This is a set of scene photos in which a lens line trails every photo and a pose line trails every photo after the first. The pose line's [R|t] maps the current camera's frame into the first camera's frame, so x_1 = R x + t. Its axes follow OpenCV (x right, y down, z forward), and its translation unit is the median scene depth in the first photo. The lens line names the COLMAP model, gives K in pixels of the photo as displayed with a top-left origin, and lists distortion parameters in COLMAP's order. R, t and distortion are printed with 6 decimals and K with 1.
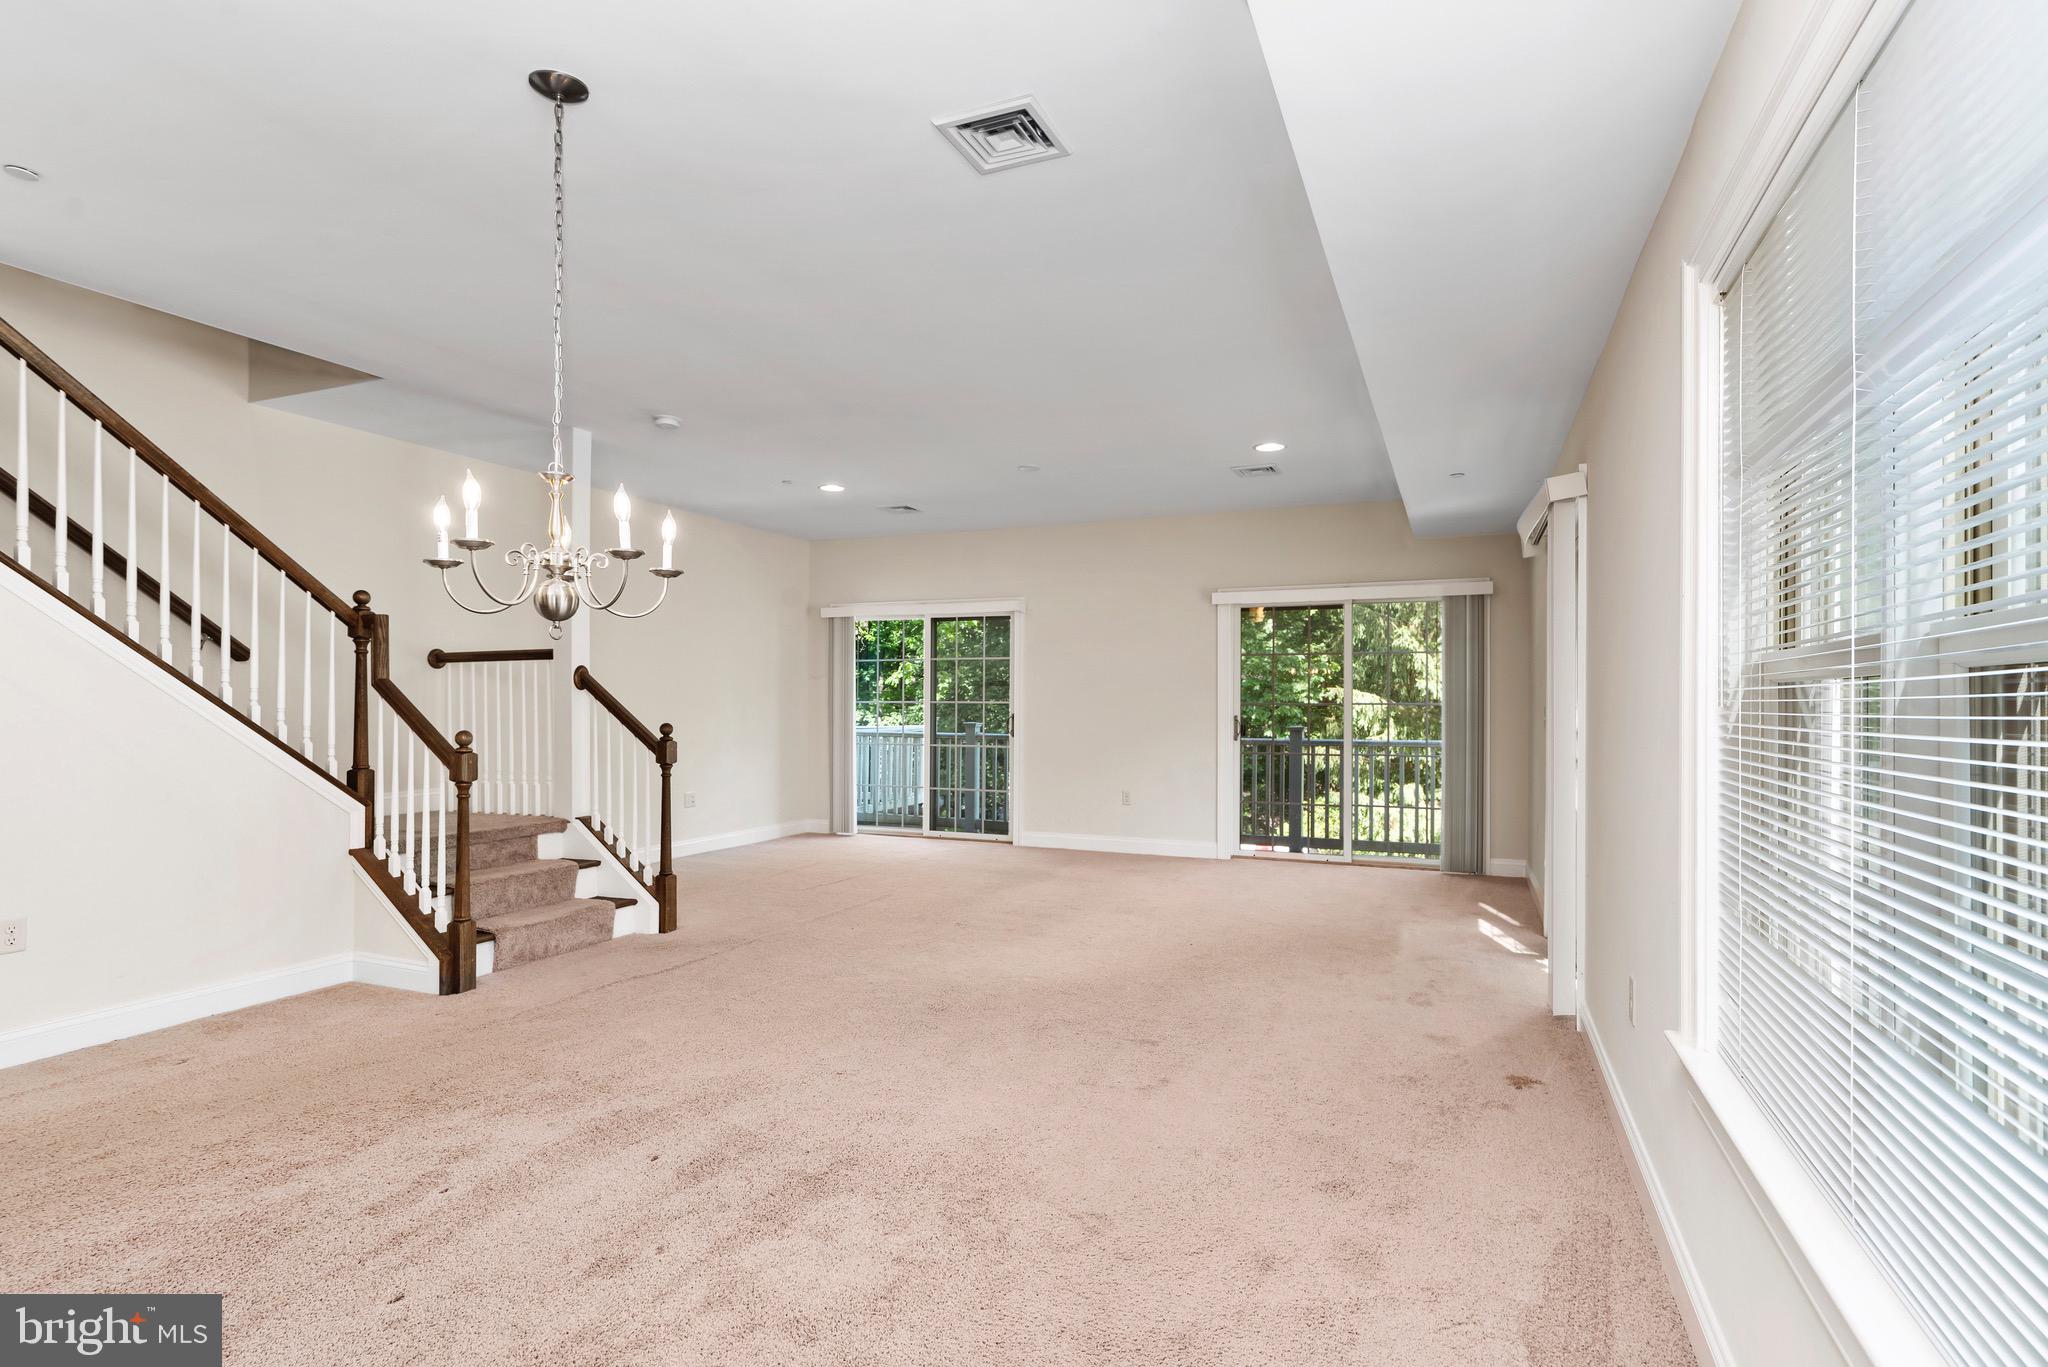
lens RADIAL K [[992.4, 0, 1041.4], [0, 992.4, 695.6], [0, 0, 1]] dist [-0.001287, -0.000095]
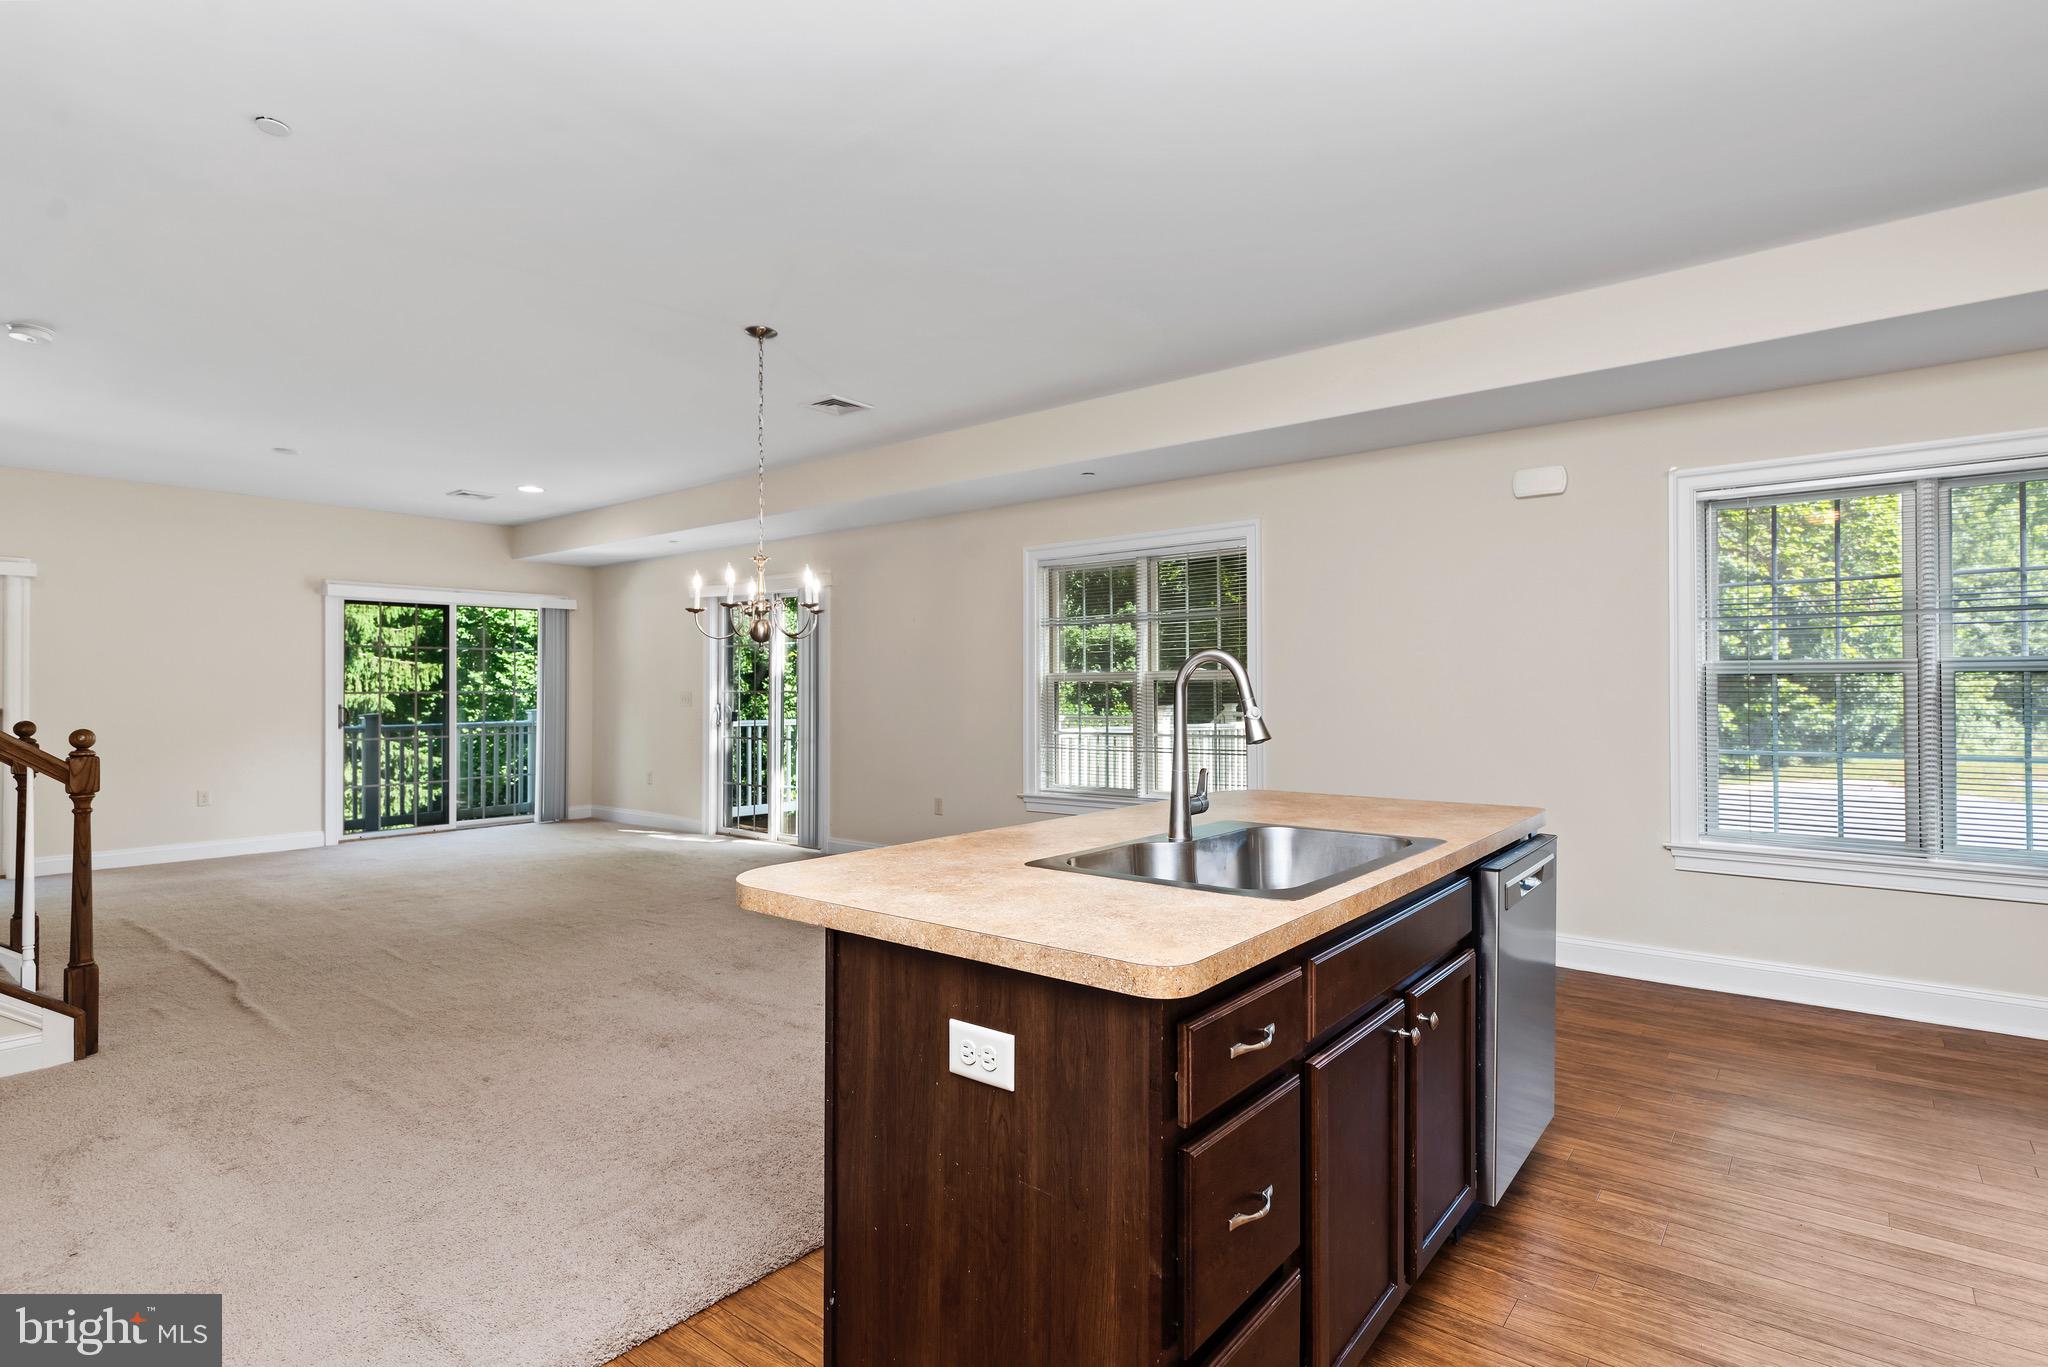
lens RADIAL K [[1015.9, 0, 1056.3], [0, 1015.9, 684.4], [0, 0, 1]] dist [-0.001591, -0.000175]
pose [[0.254774, 0.001339, 0.967000, -0.646195], [-0.002237, 0.999997, -0.000795, -0.001344], [-0.966998, -0.001961, 0.254776, 0.015460]]
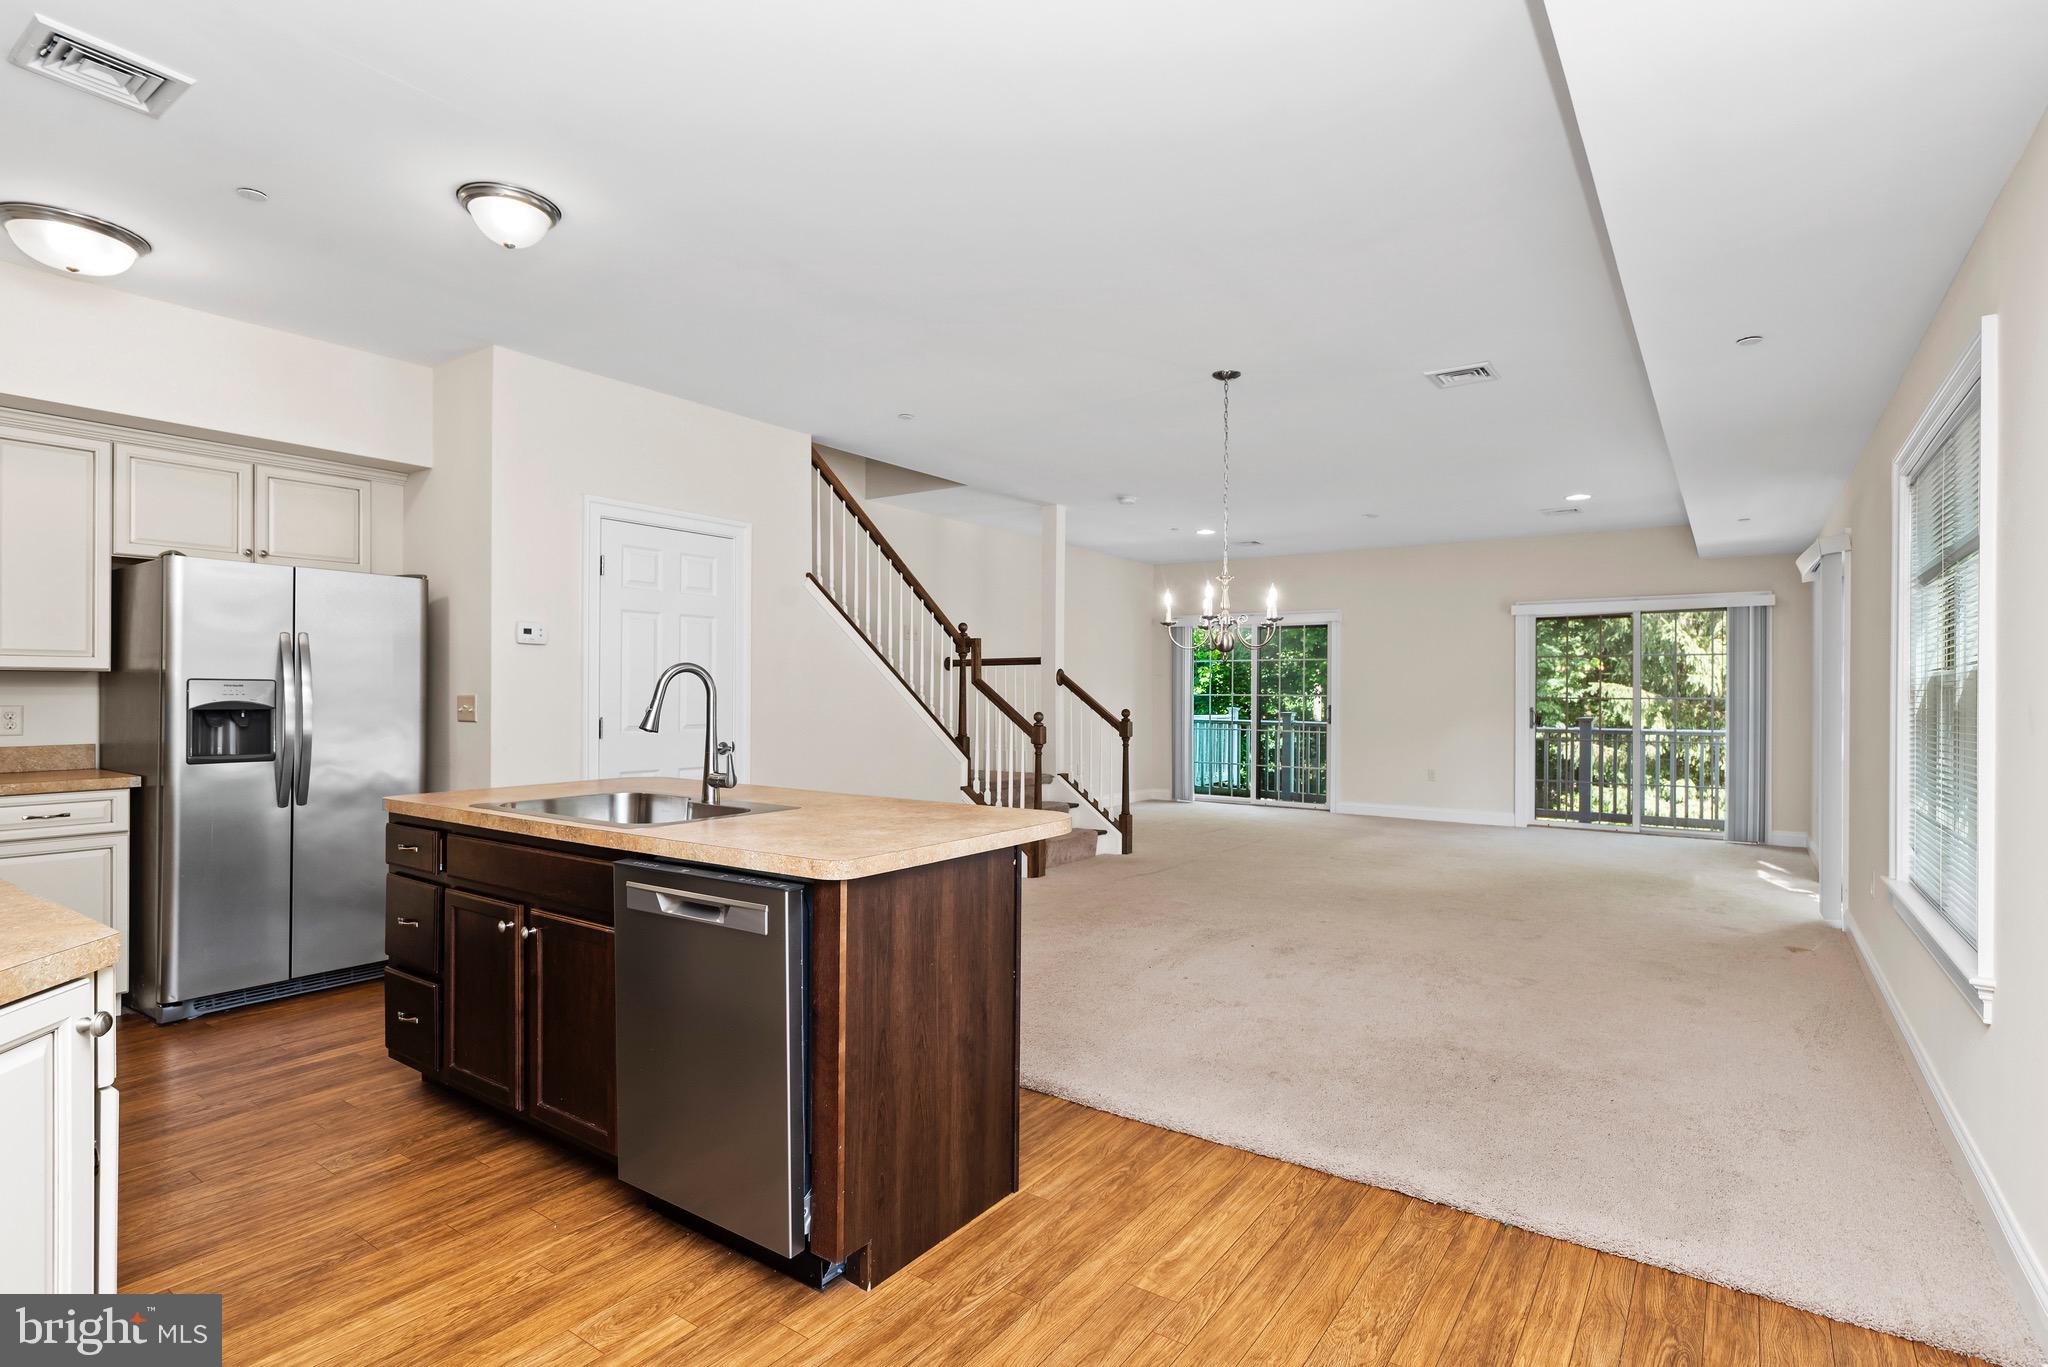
lens RADIAL K [[992.4, 0, 1041.4], [0, 992.4, 695.6], [0, 0, 1]] dist [-0.001287, -0.000095]
pose [[0.978210, 0.004135, -0.207574, -0.136920], [-0.002620, 0.999968, 0.007572, -0.001520], [0.207599, -0.006863, 0.978190, -0.297784]]
